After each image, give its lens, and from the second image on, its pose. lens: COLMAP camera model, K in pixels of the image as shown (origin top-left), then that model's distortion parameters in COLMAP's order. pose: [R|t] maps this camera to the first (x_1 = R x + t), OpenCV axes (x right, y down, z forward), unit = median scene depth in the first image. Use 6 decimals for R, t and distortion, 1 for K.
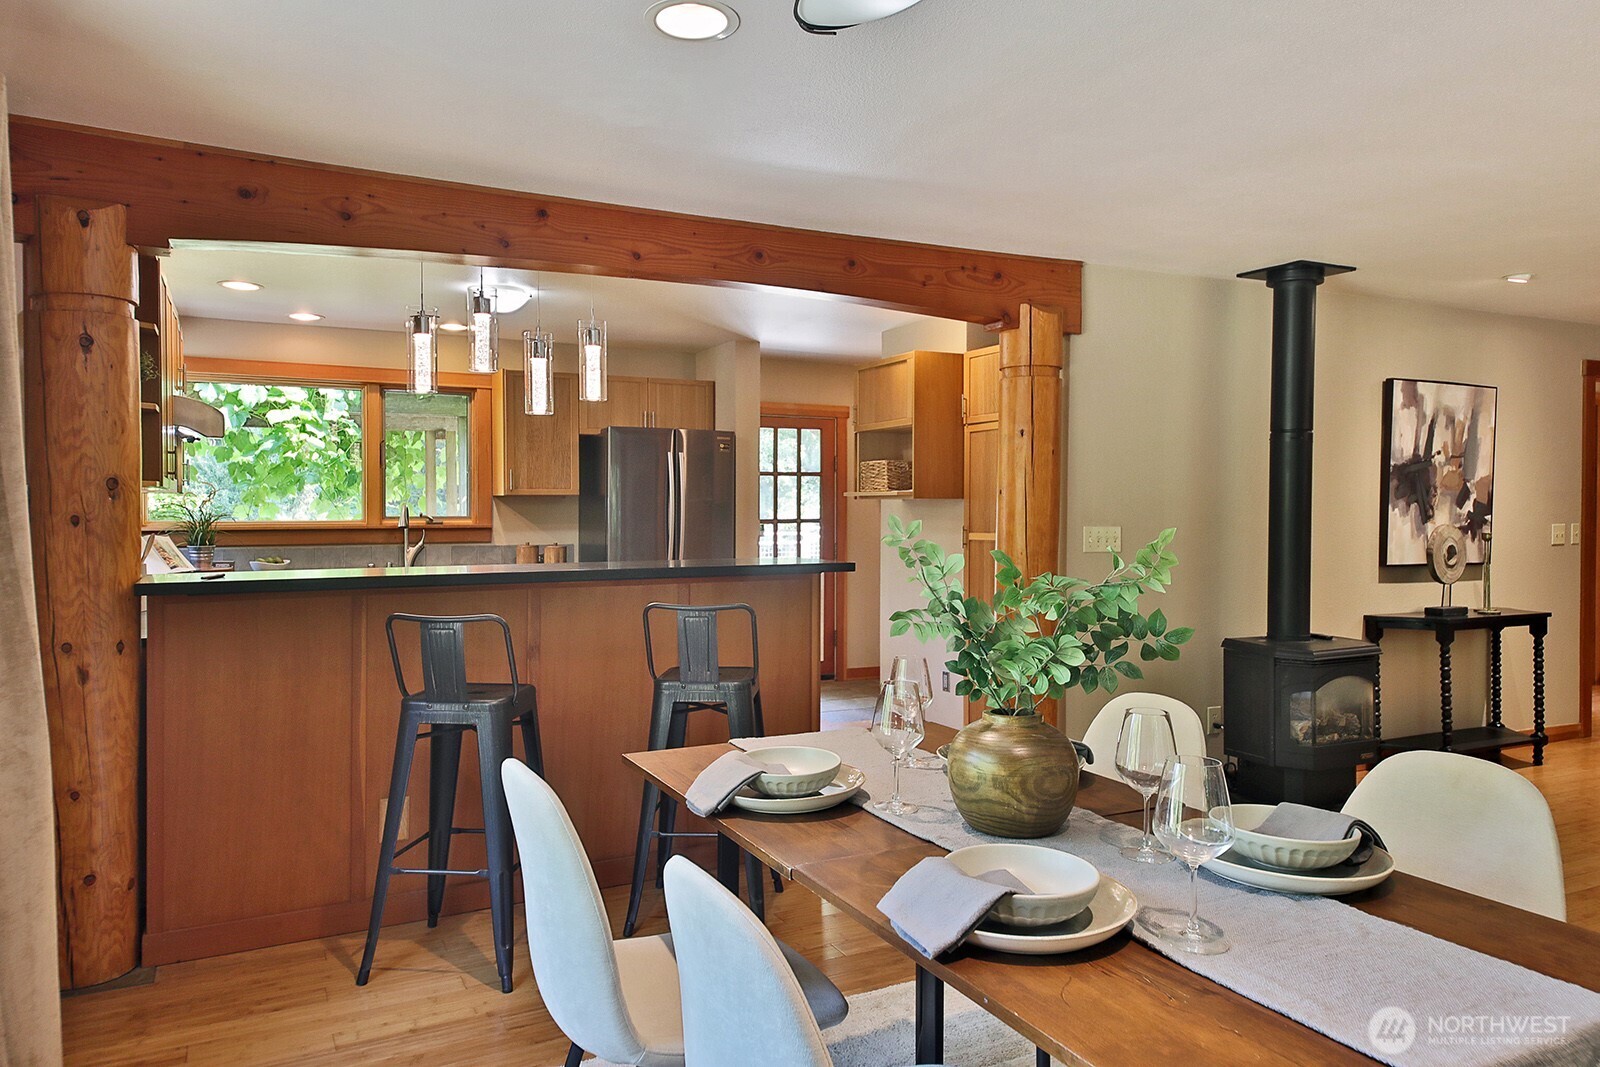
lens RADIAL K [[1089.6, 0, 772.7], [0, 1089.6, 523.2], [0, 0, 1]] dist [0.054566, -0.022204]
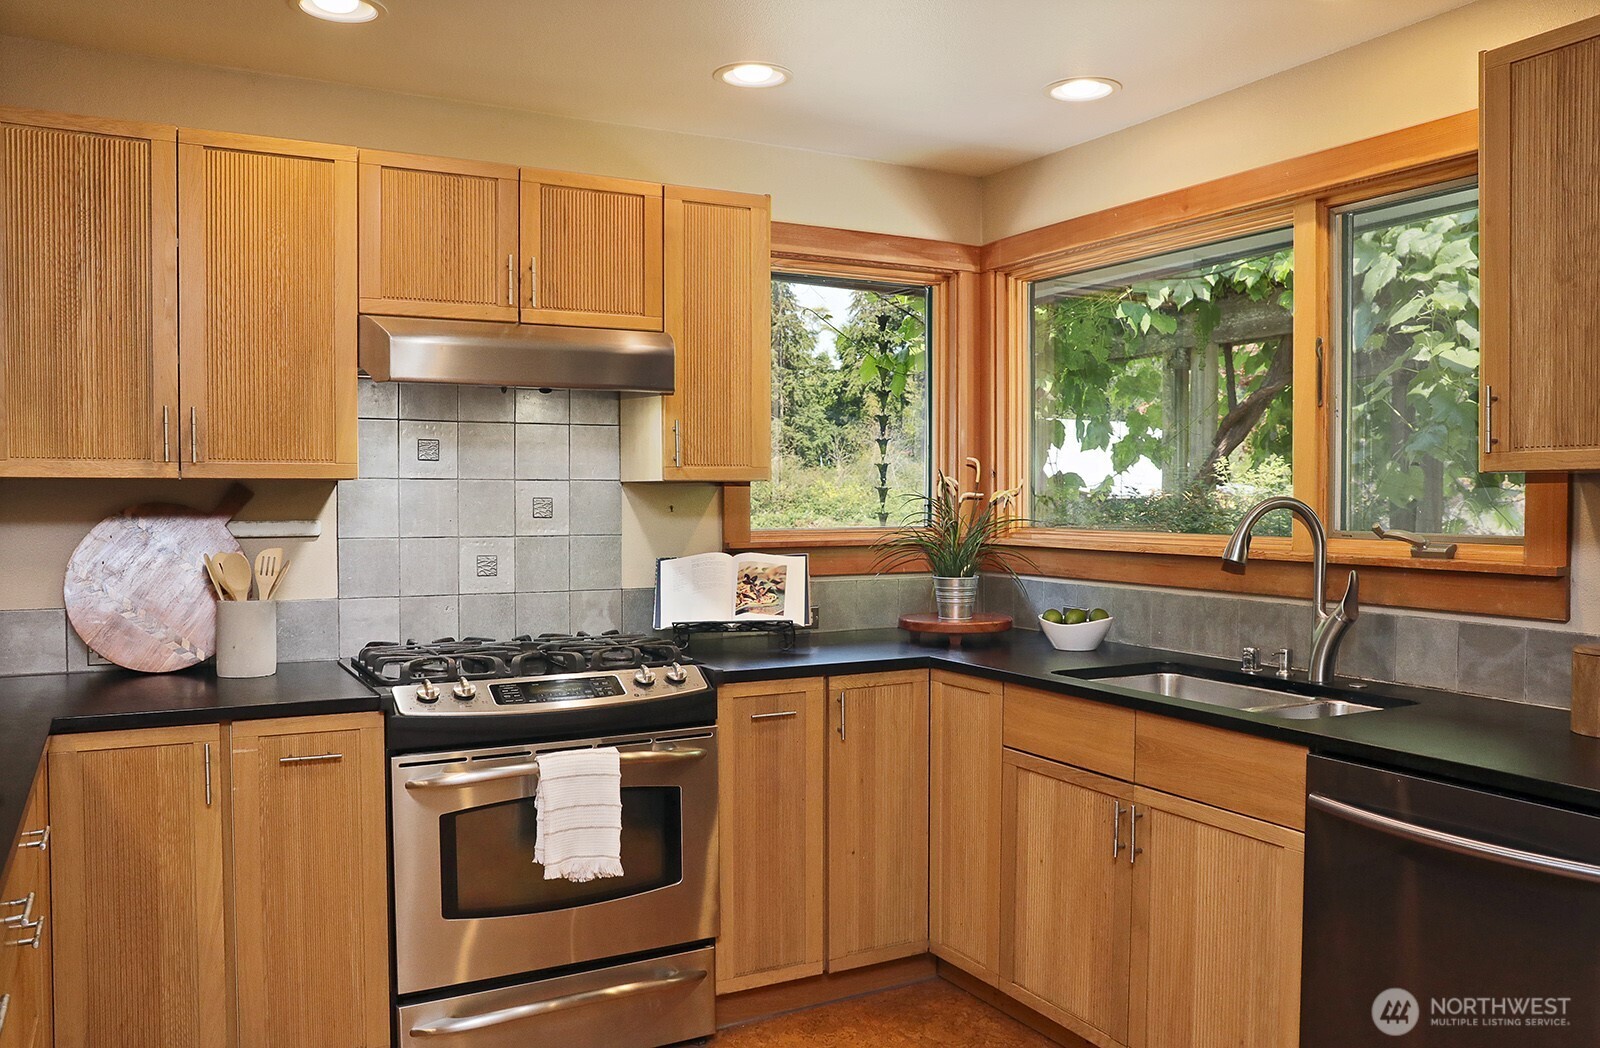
lens RADIAL K [[1267.8, 0, 805.1], [0, 1267.8, 522.6], [0, 0, 1]] dist [-0.062457, 0.014551]
pose [[0.051363, 0.024949, -0.998368, 0.107336], [-0.014244, 0.999605, 0.024247, -0.021212], [0.998578, 0.012975, 0.051698, 0.980506]]
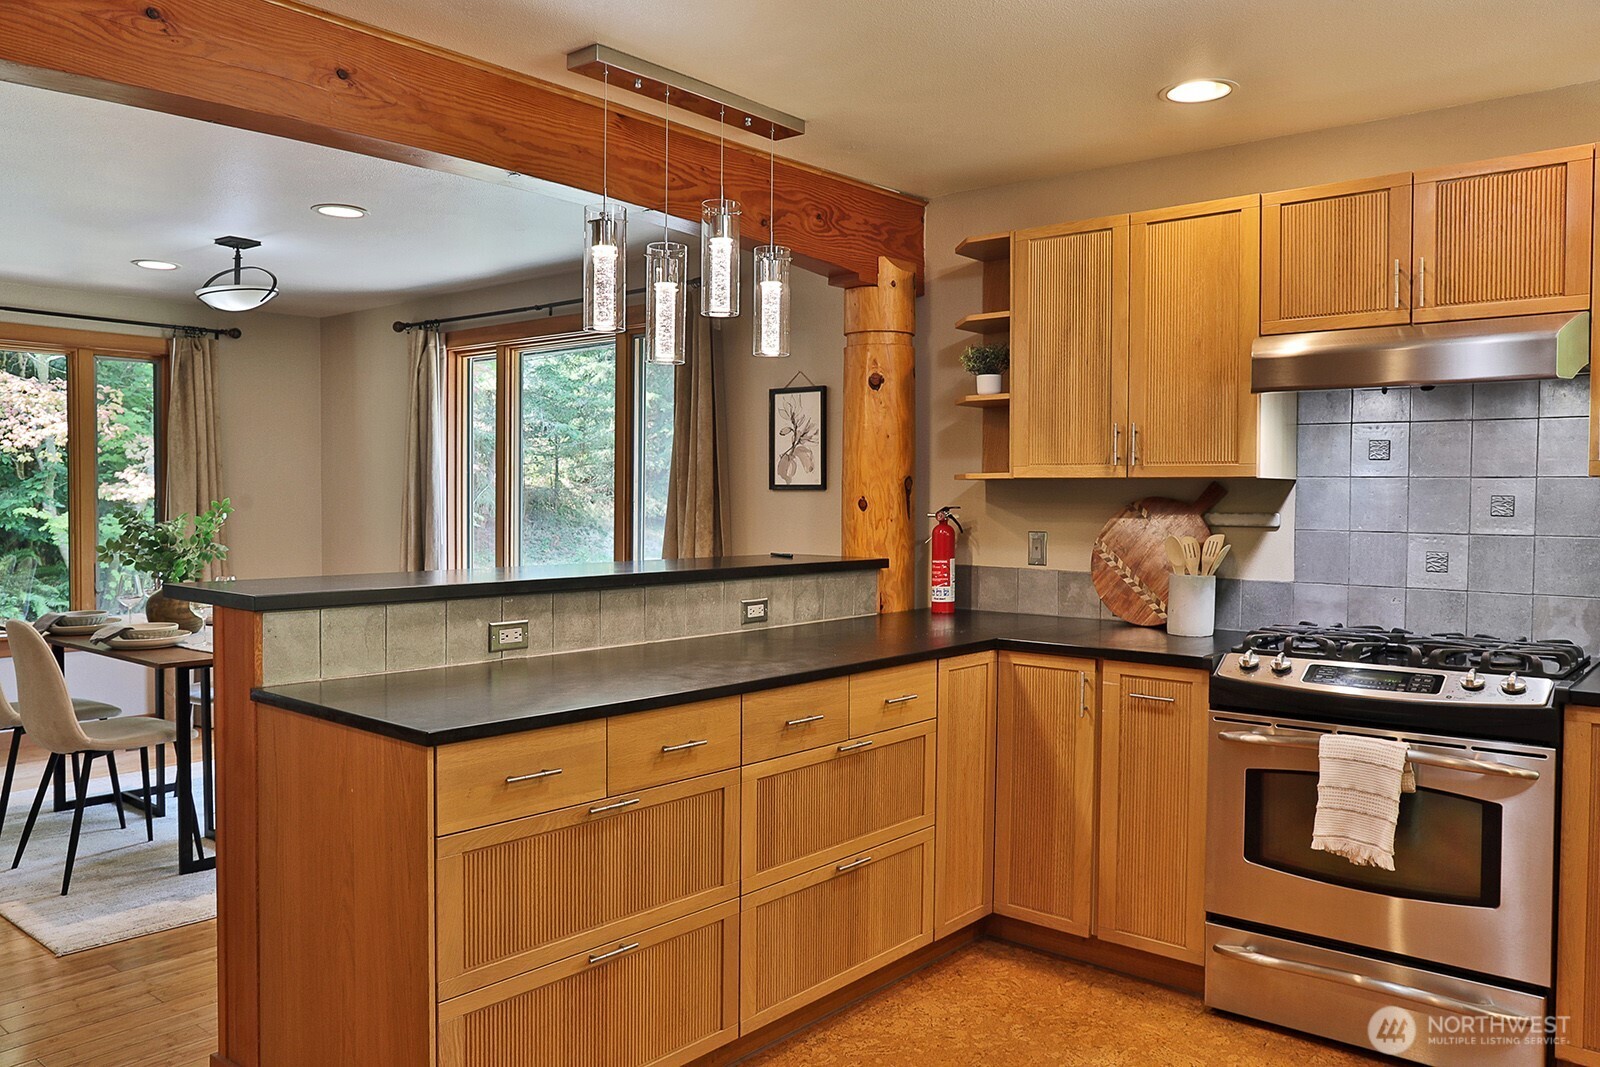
lens RADIAL K [[1182.3, 0, 810.2], [0, 1182.3, 526.0], [0, 0, 1]] dist [-0.052901, 0.037436]
pose [[-0.910332, 0.007539, -0.413810, 0.005920], [-0.010089, 0.999133, 0.040398, -0.021182], [0.413755, 0.040950, -0.909467, 1.263127]]
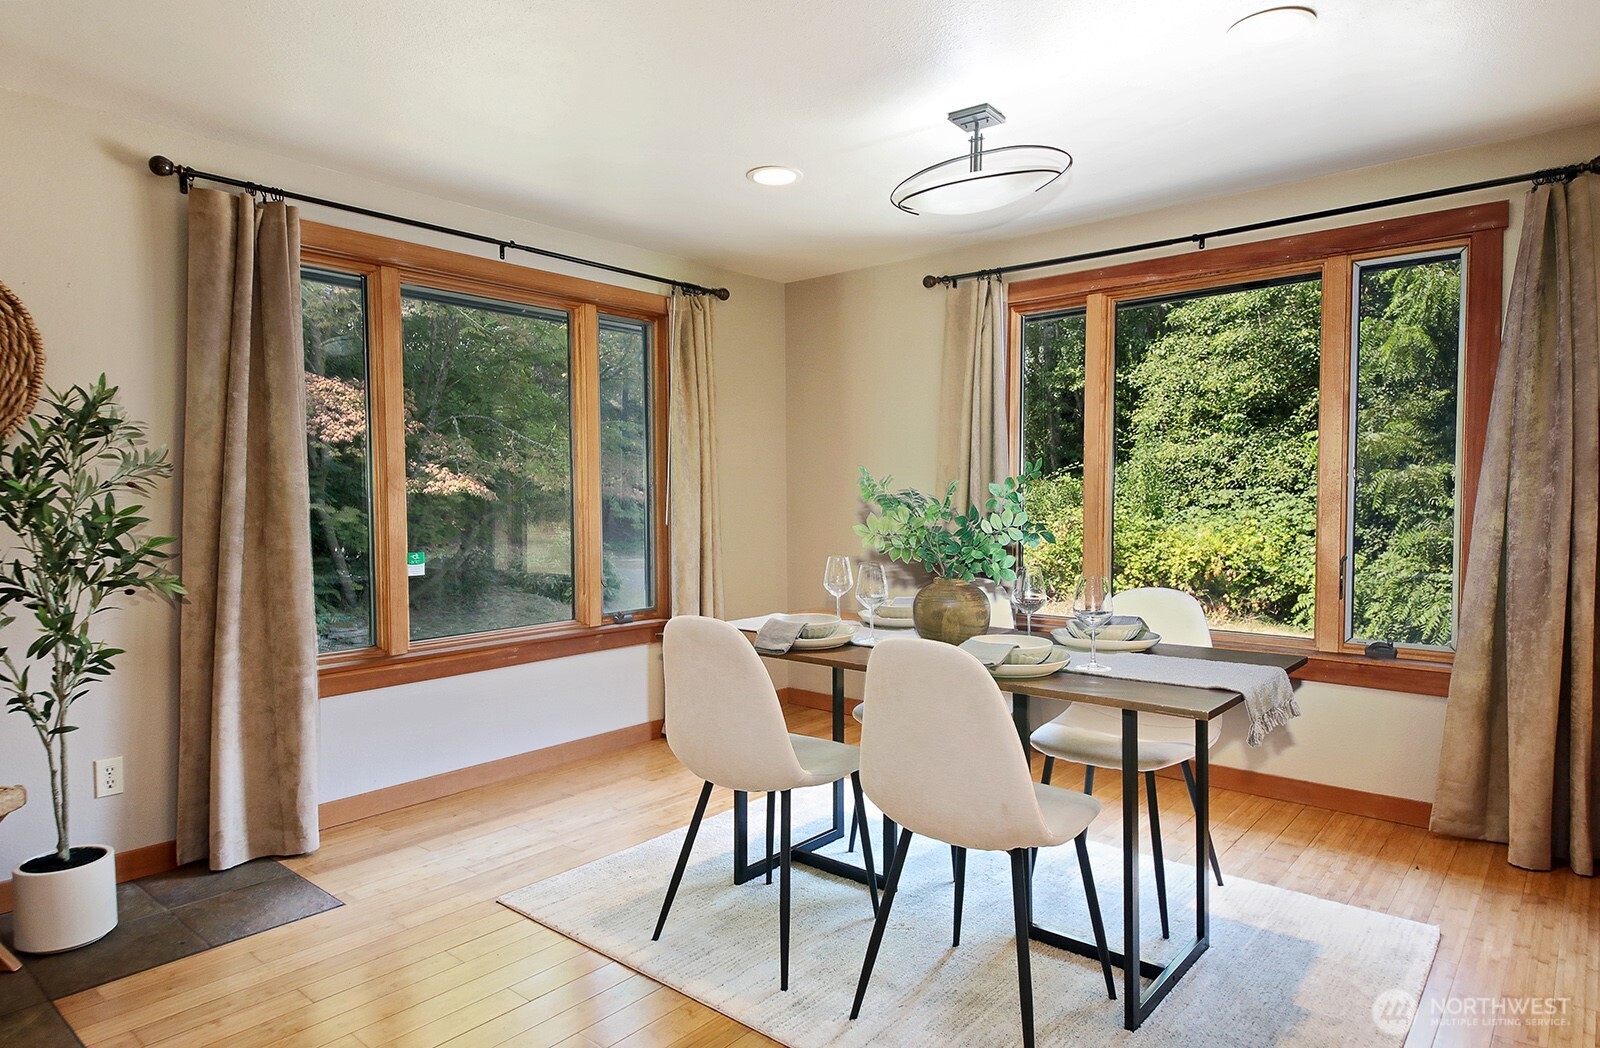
lens RADIAL K [[934.3, 0, 793.1], [0, 934.3, 528.7], [0, 0, 1]] dist [0.022667, -0.002255]
pose [[-0.916191, 0.017090, -0.400377, 0.340919], [-0.001695, 0.998916, 0.046517, 0.011665], [0.400738, 0.043298, -0.915169, 0.732863]]
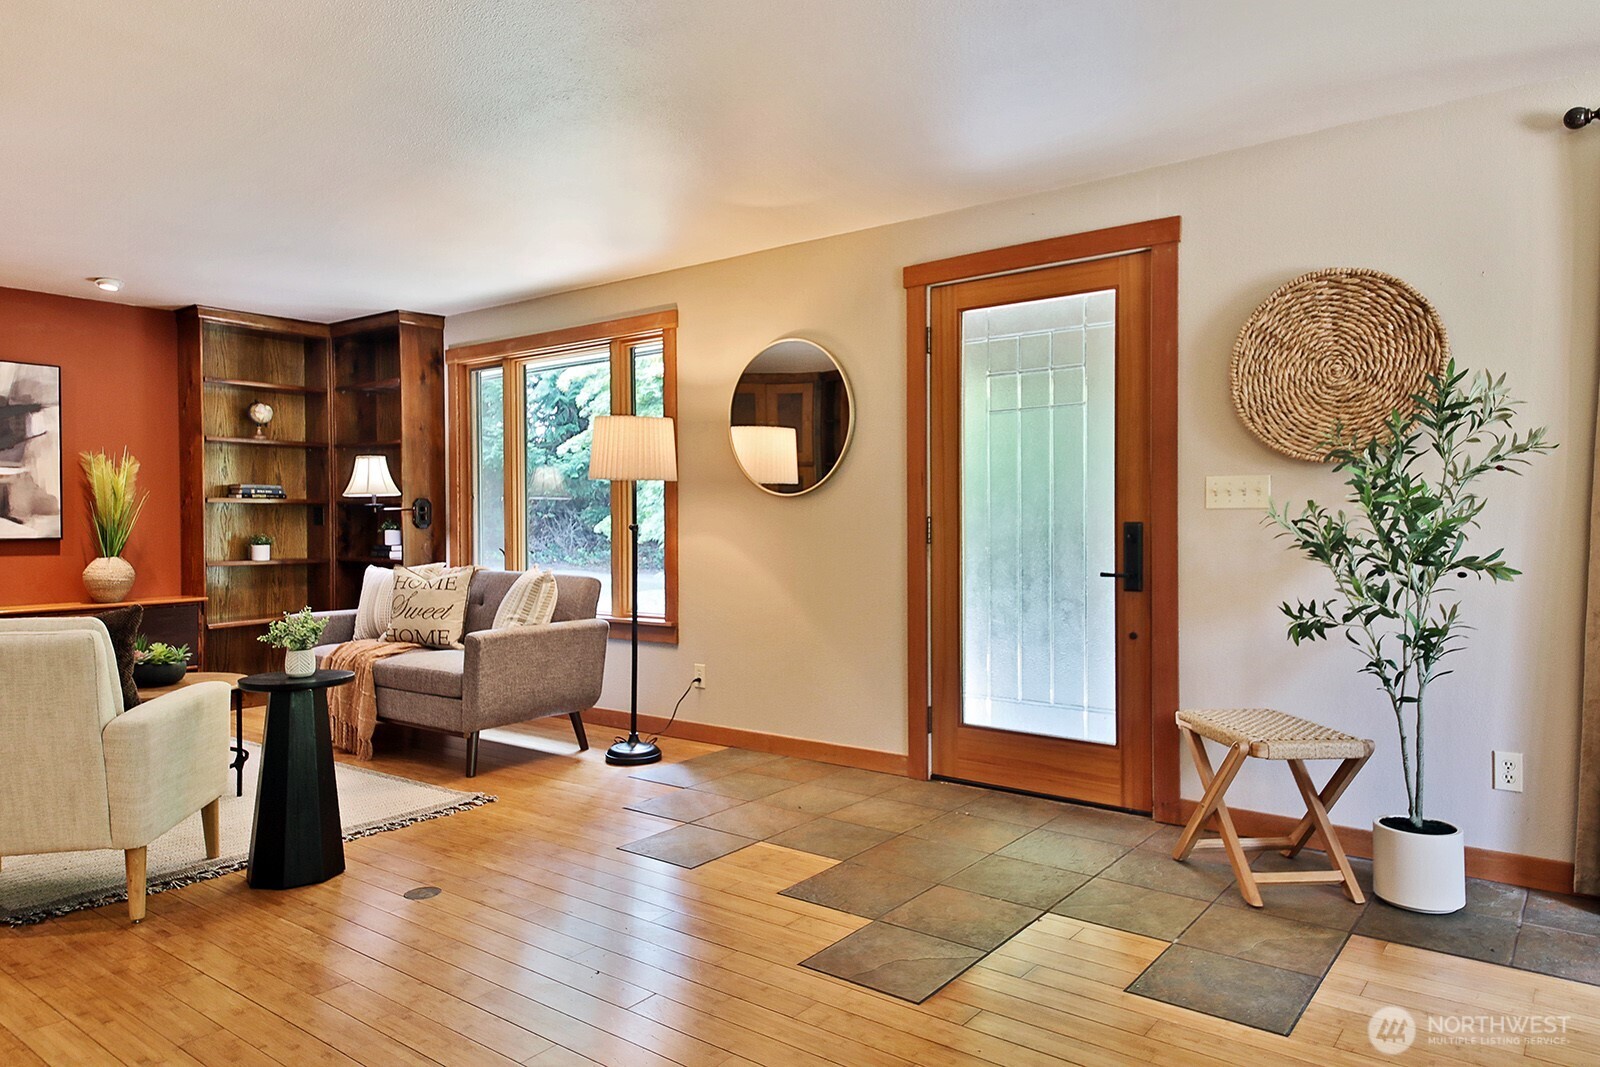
lens RADIAL K [[1037.9, 0, 800.0], [0, 1037.9, 523.0], [0, 0, 1]] dist [0.009617, -0.005354]
pose [[-0.451359, 0.000214, 0.892342, 0.148197], [0.020512, 0.999738, 0.010136, 0.027716], [-0.892106, 0.022879, -0.451246, 0.694529]]
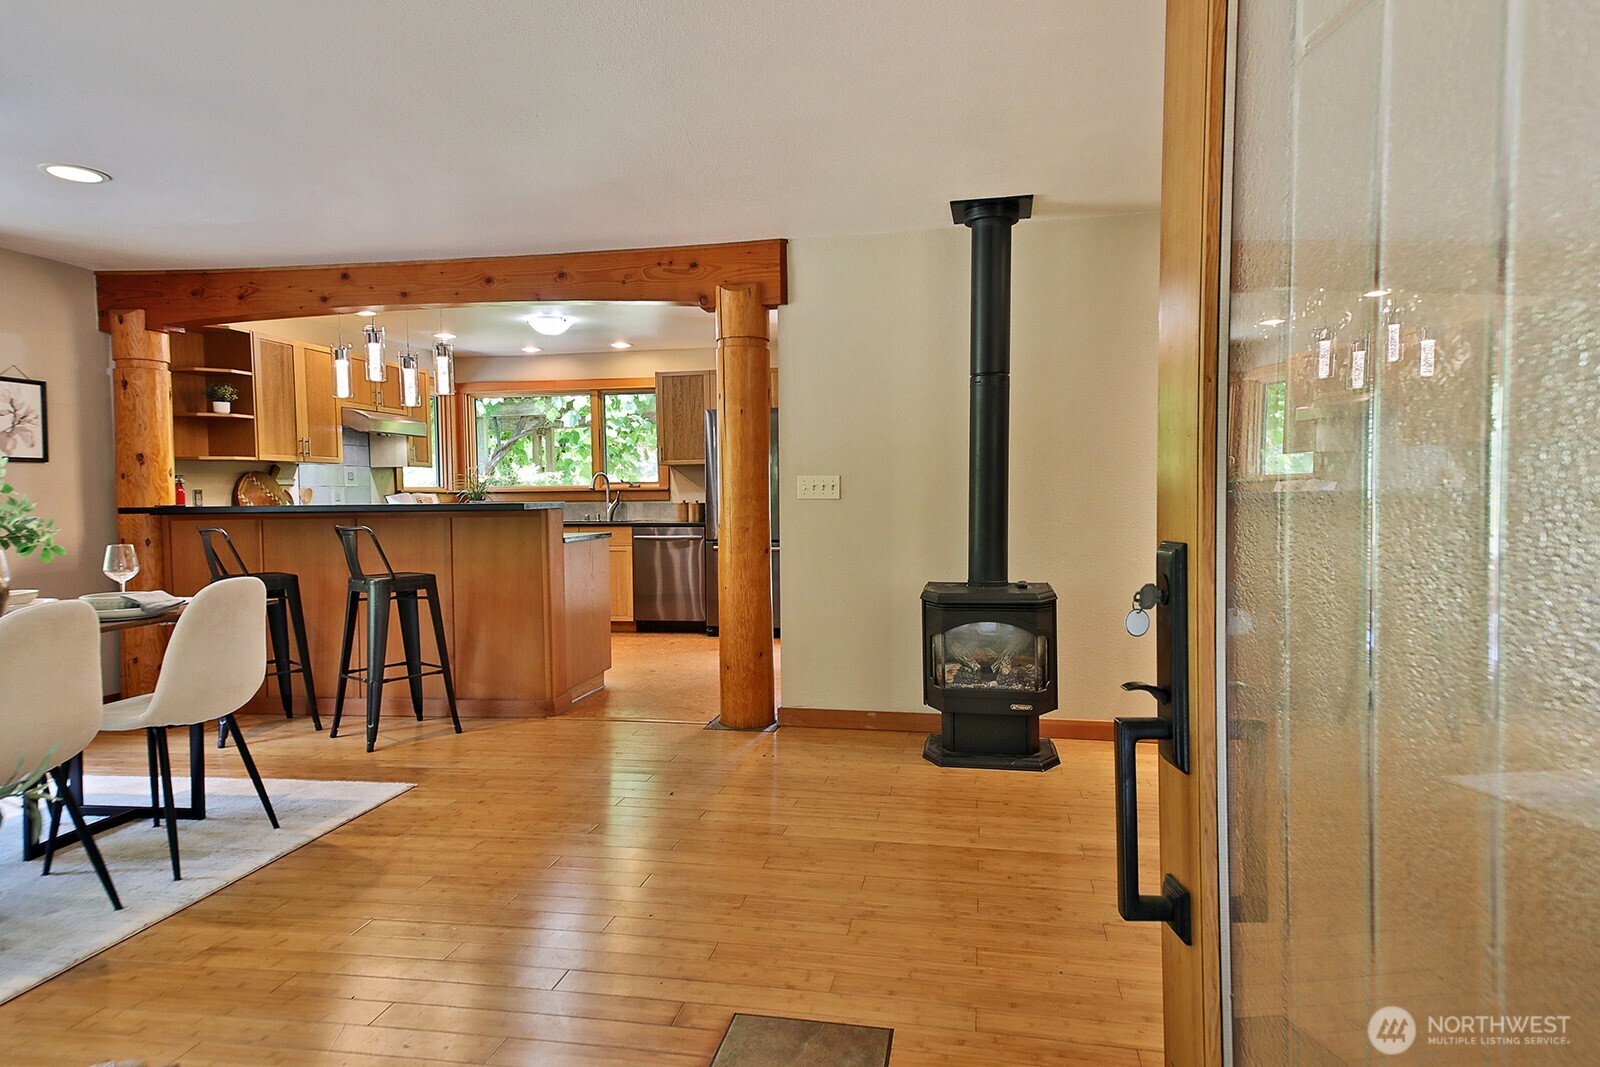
lens RADIAL K [[951.7, 0, 791.3], [0, 951.7, 520.9], [0, 0, 1]] dist [0.068333, -0.023492]
pose [[0.798501, 0.008739, -0.601930, 0.741906], [0.003922, 0.999798, 0.019719, 0.026033], [0.601981, -0.018106, 0.798305, 0.183526]]
